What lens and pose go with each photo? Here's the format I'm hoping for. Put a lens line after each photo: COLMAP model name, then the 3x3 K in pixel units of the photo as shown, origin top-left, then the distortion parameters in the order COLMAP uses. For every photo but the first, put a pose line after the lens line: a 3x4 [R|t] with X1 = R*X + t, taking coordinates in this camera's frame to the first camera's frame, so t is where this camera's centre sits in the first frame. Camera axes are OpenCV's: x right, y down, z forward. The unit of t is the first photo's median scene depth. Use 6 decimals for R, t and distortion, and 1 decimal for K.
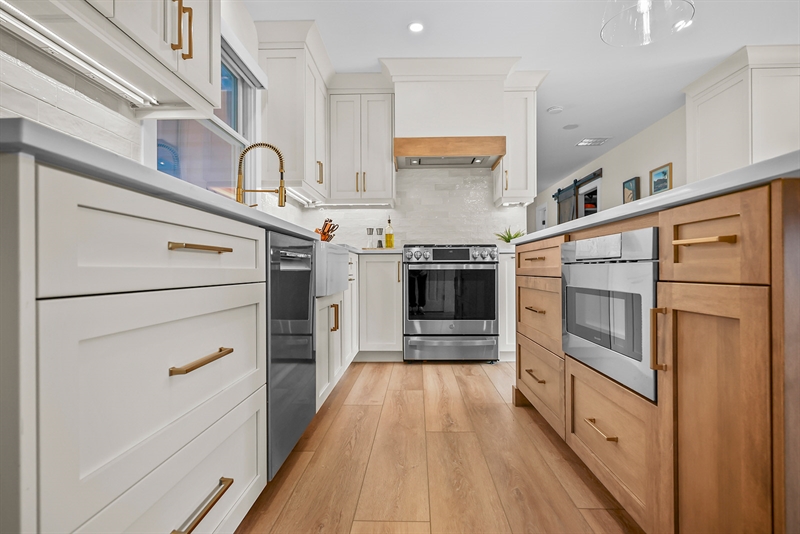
lens RADIAL K [[424.3, 0, 402.3], [0, 424.3, 269.2], [0, 0, 1]] dist [0.001174, 0.002395]
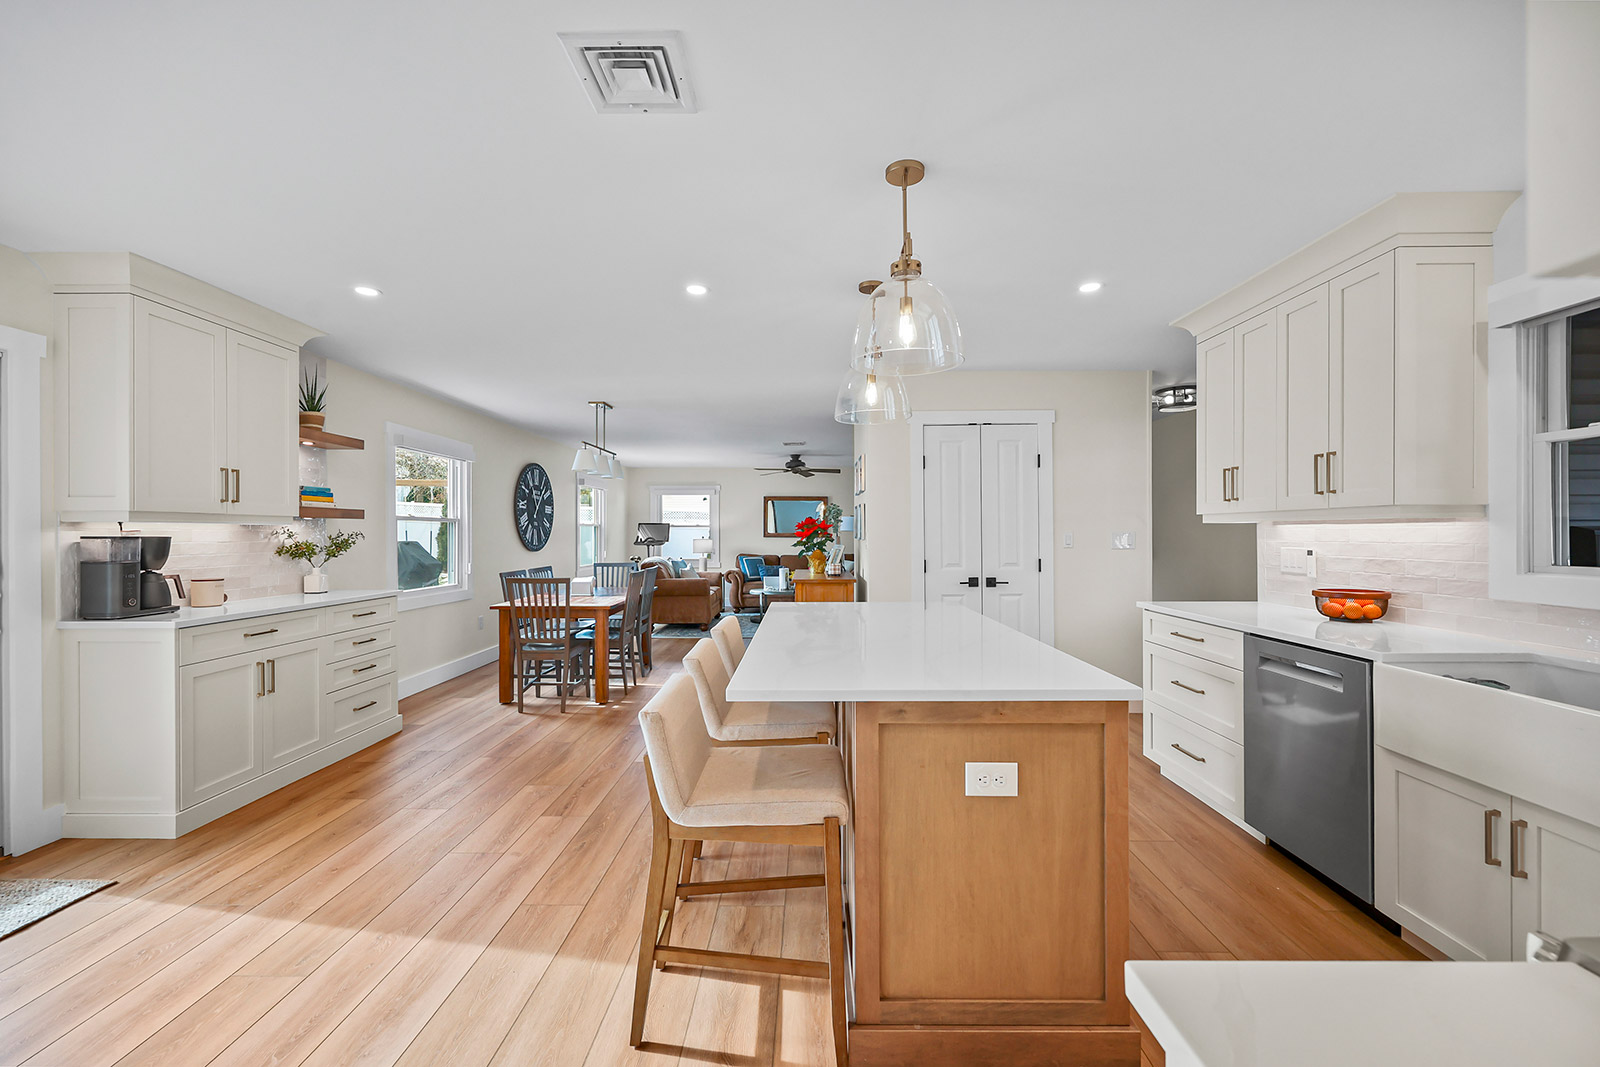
lens RADIAL K [[646.8, 0, 802.8], [0, 646.8, 535.5], [0, 0, 1]] dist [-0.001134, 0.000185]
pose [[-0.999786, 0.006915, -0.019520, 0.512502], [0.006909, 0.999976, 0.000368, -0.189531], [0.019522, 0.000233, -0.999809, 1.383836]]
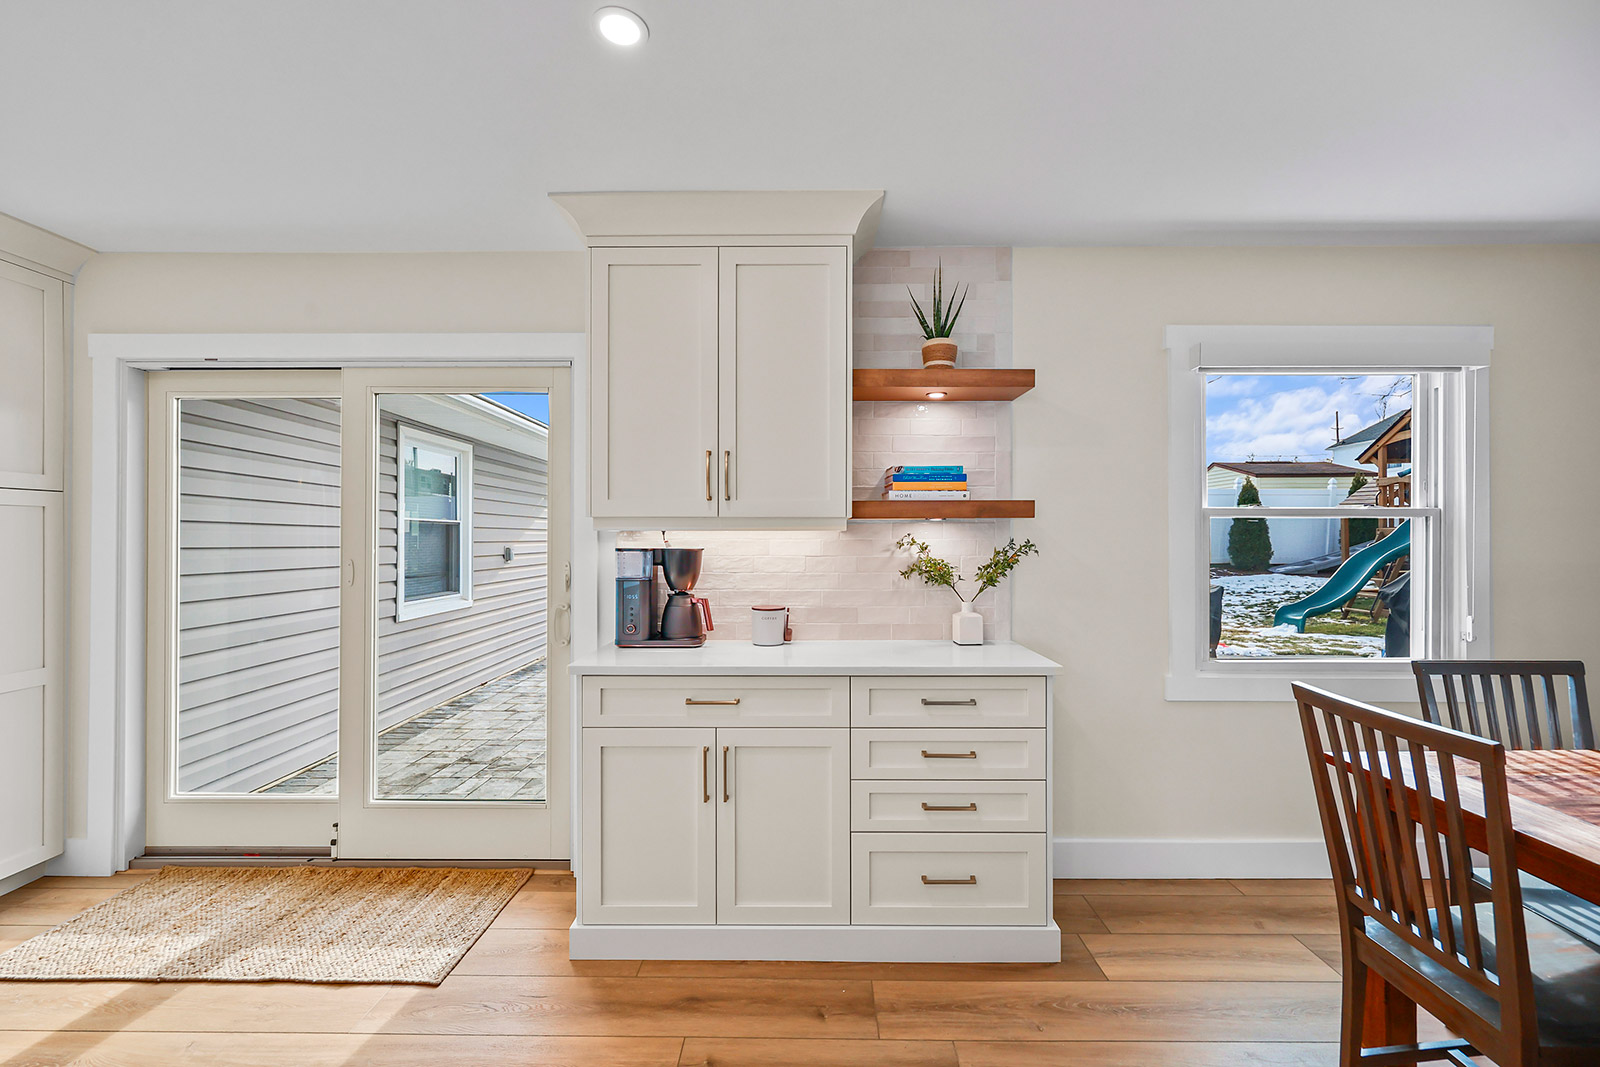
lens RADIAL K [[646.8, 0, 803.9], [0, 646.8, 537.7], [0, 0, 1]] dist [-0.001134, 0.000185]
pose [[-0.024320, 0.003027, 0.999700, 0.712786], [-0.001725, 0.999994, -0.003070, -0.206619], [-0.999703, -0.001800, -0.024315, 0.163986]]
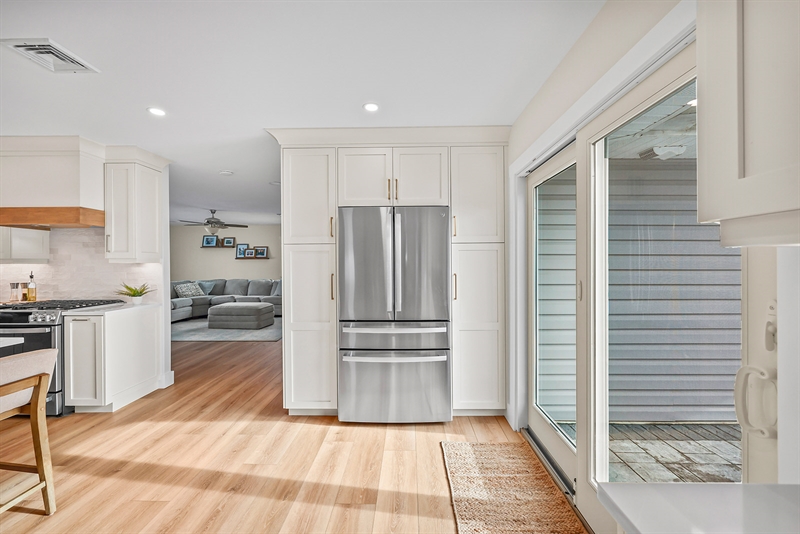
lens RADIAL K [[323.4, 0, 400.7], [0, 323.4, 263.8], [0, 0, 1]] dist [-0.001134, 0.000185]
pose [[0.999952, 0.001798, 0.009586, 1.297517], [-0.001792, 0.999998, -0.000649, -0.206266], [-0.009587, 0.000632, 0.999954, 0.200230]]
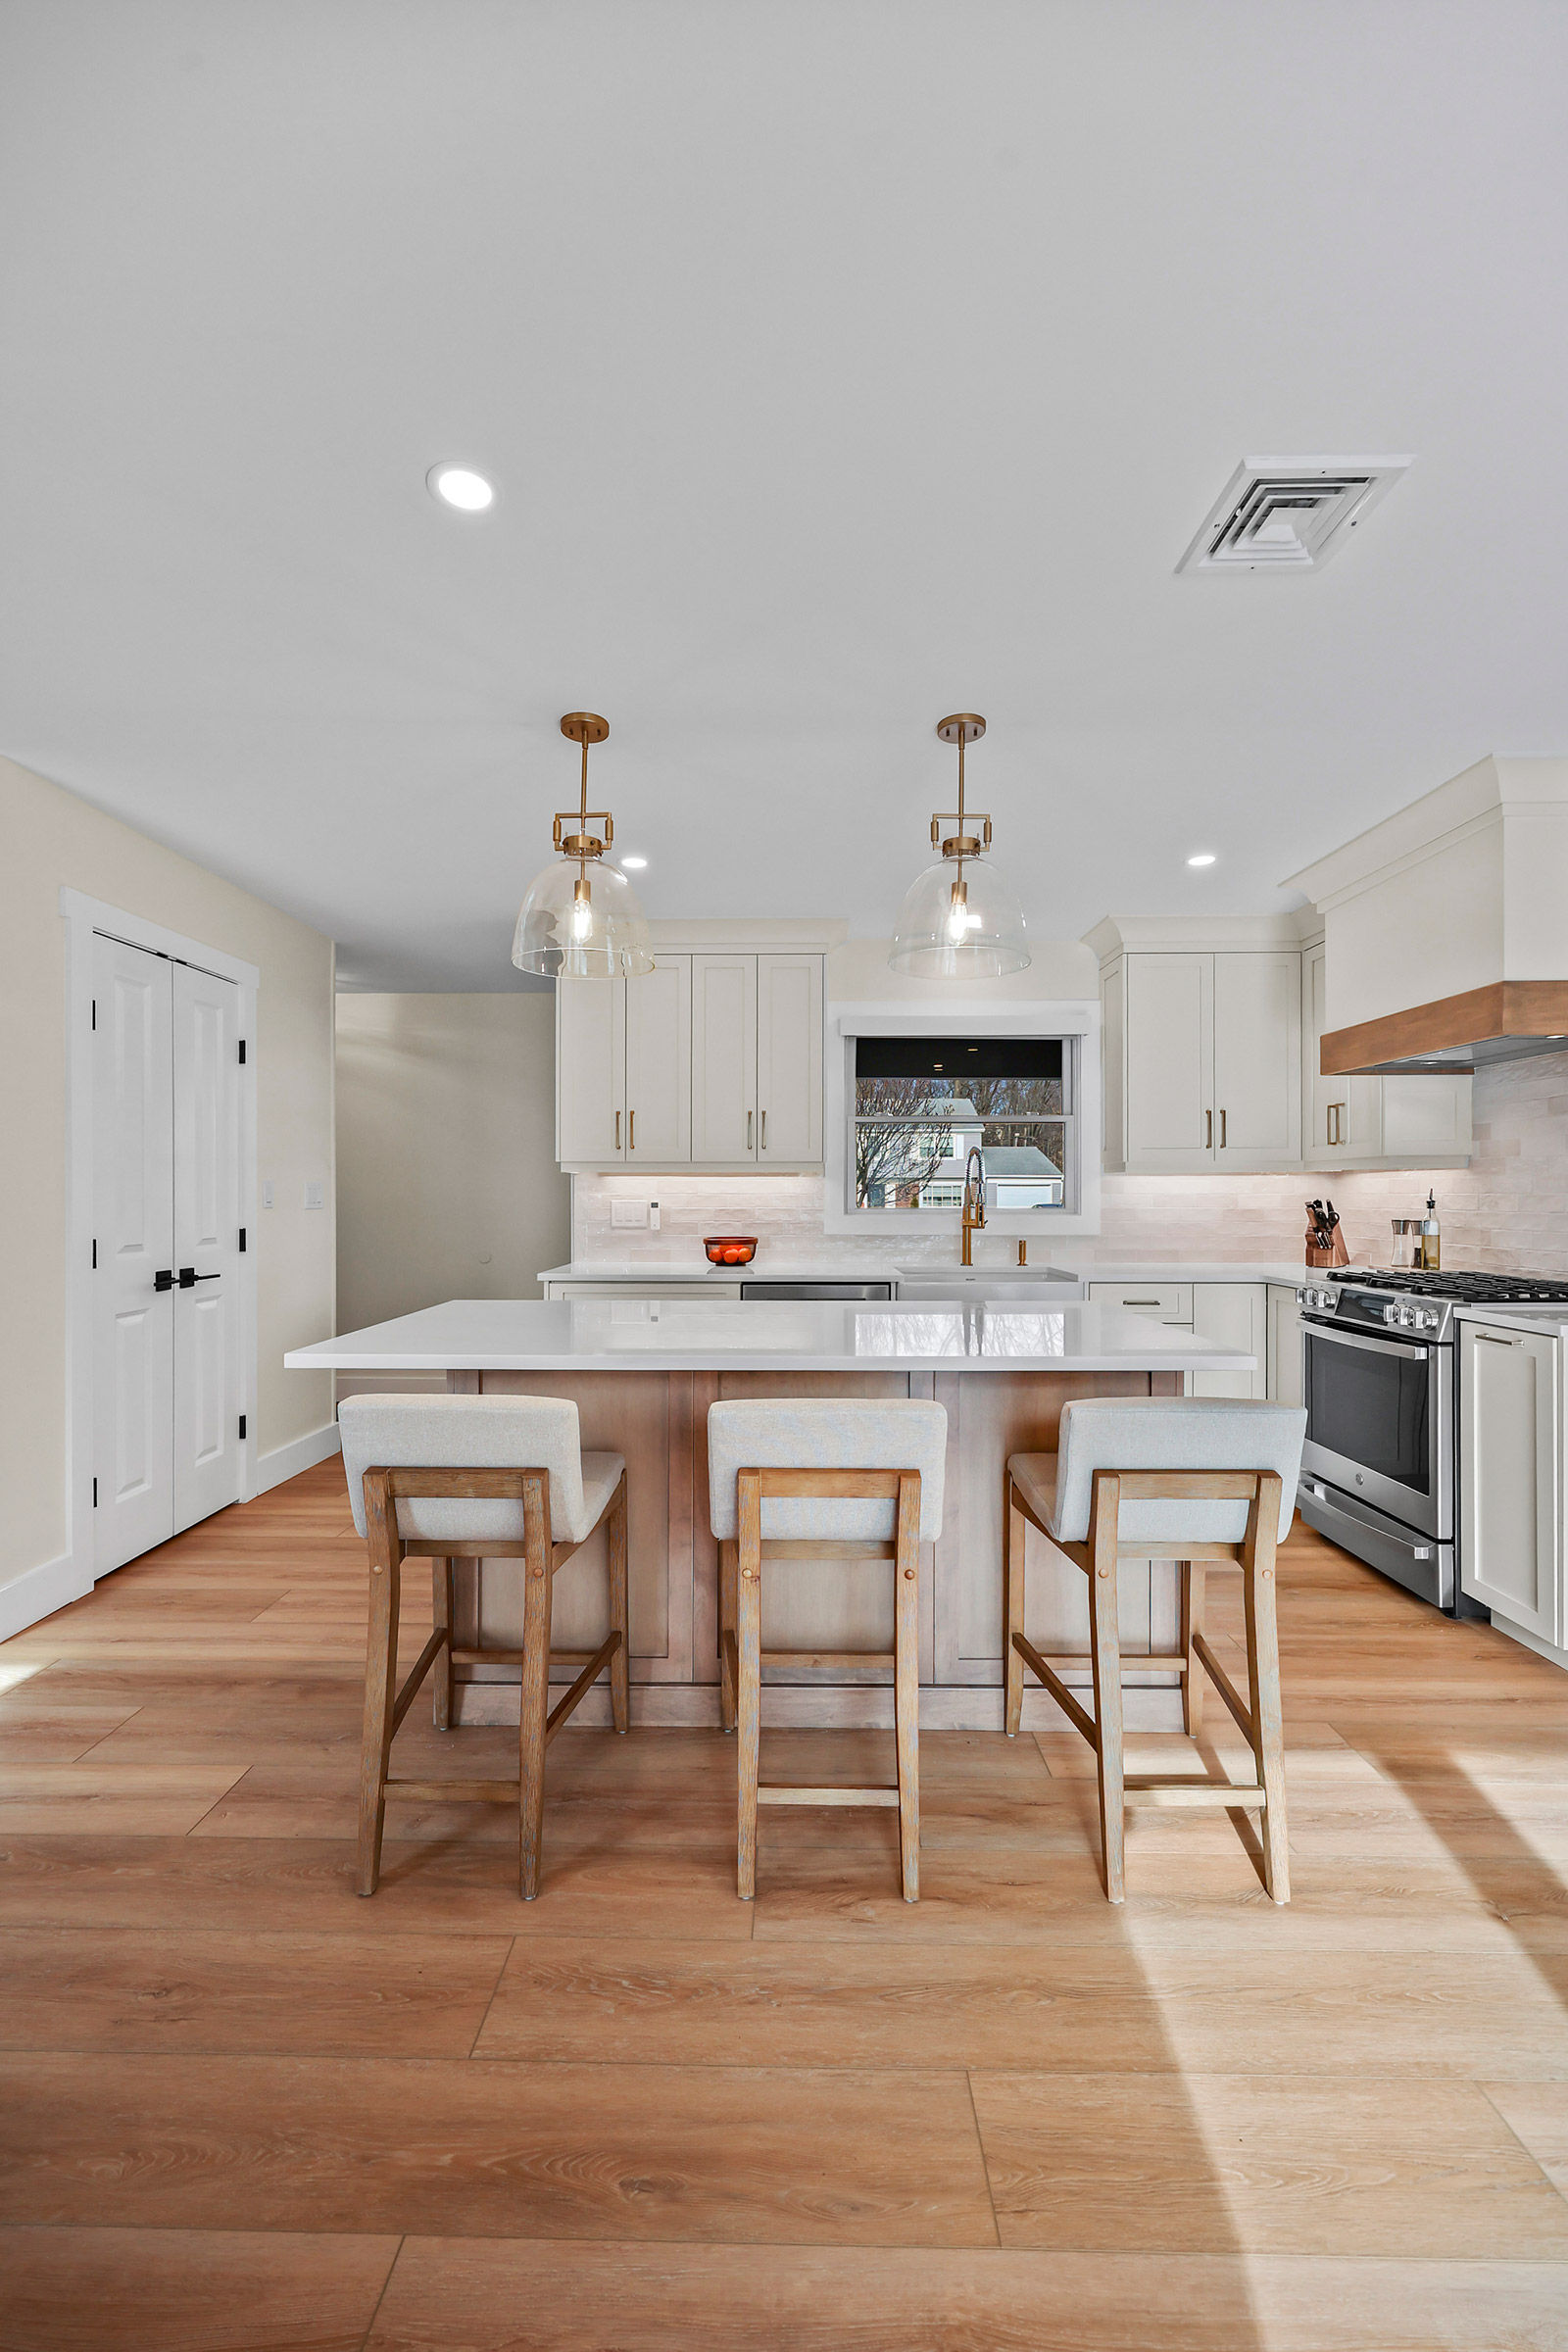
lens RADIAL K [[950.8, 0, 779.9], [0, 950.8, 1196.6], [0, 0, 1]] dist [-0.001134, 0.000185]
pose [[0.015555, 0.006935, -0.999855, 1.231428], [0.001566, 0.999975, 0.006960, -0.178776], [0.999878, -0.001674, 0.015544, 0.493354]]
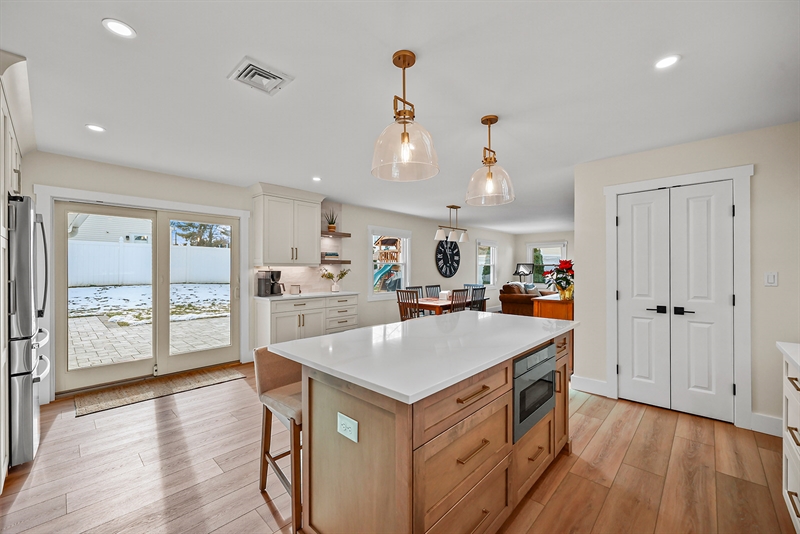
lens RADIAL K [[323.4, 0, 400.5], [0, 323.4, 271.3], [0, 0, 1]] dist [-0.001134, 0.000185]
pose [[-0.749130, -0.001802, 0.662421, -0.013193], [0.000750, 0.999993, 0.003568, -0.198182], [-0.662423, 0.003169, -0.749124, 1.121864]]
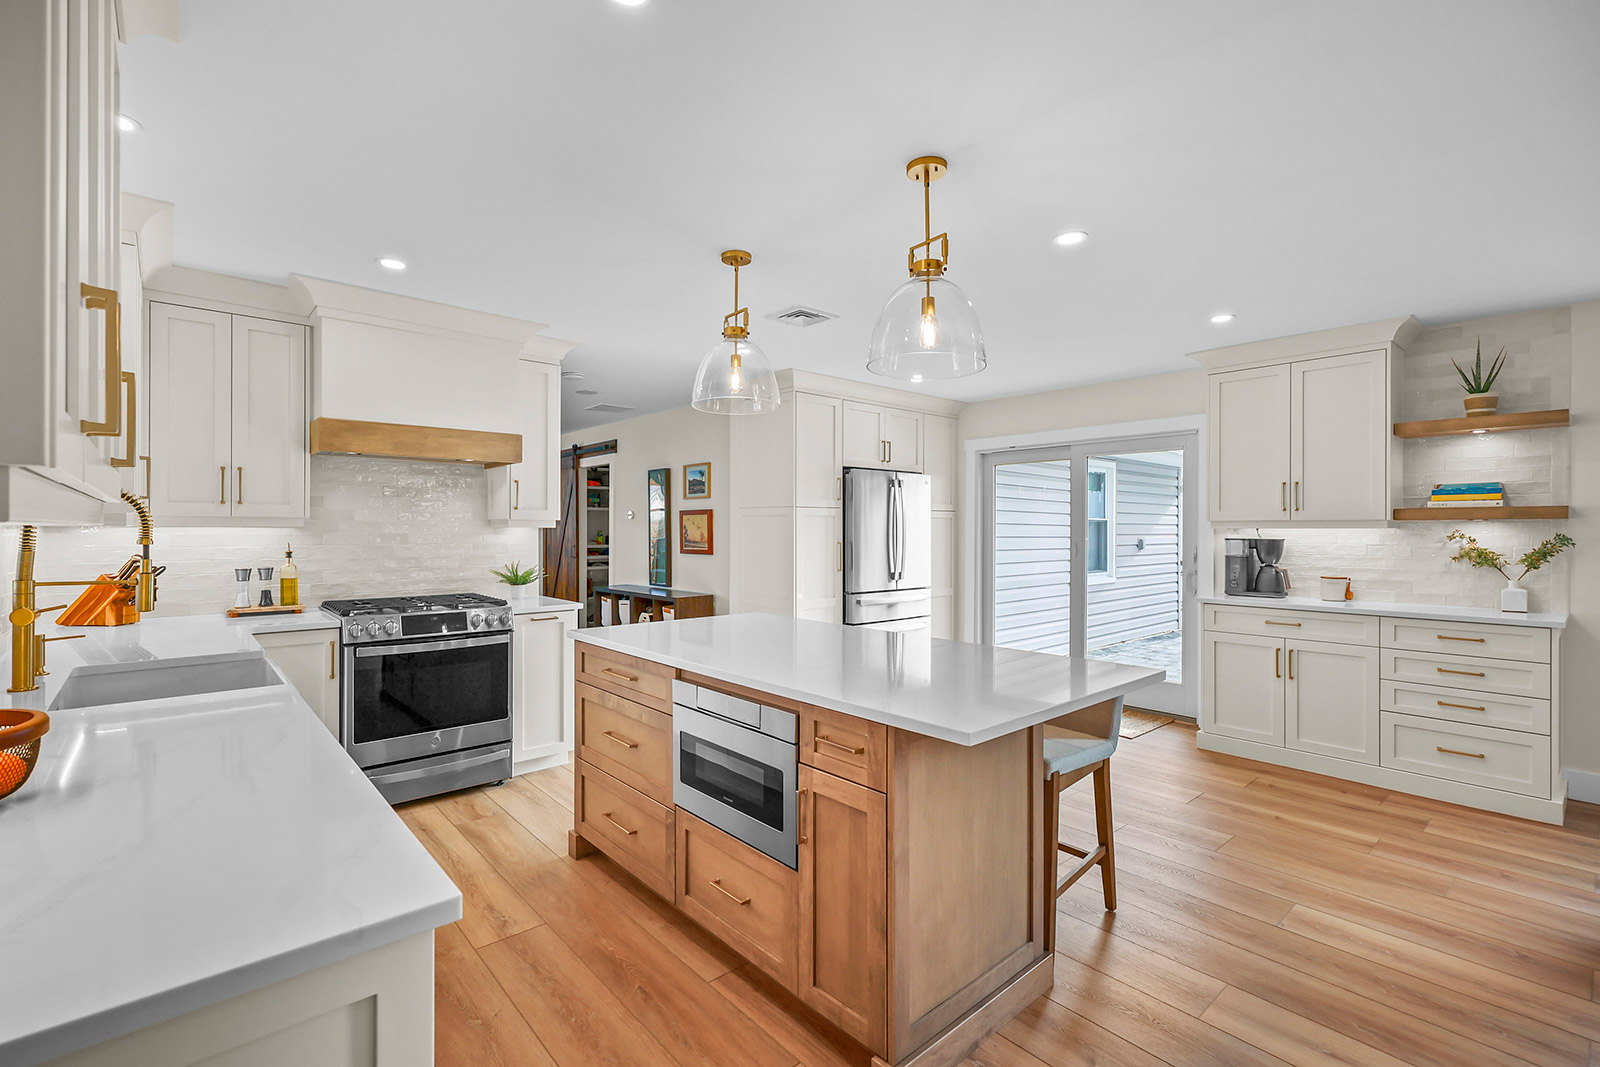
lens RADIAL K [[715.7, 0, 800.1], [0, 715.7, 529.7], [0, 0, 1]] dist [-0.000132, 0.001488]
pose [[0.731285, 0.005570, 0.682049, -0.245124], [-0.006446, 0.999978, -0.001254, -0.205851], [-0.682041, -0.003479, 0.731306, -0.139408]]
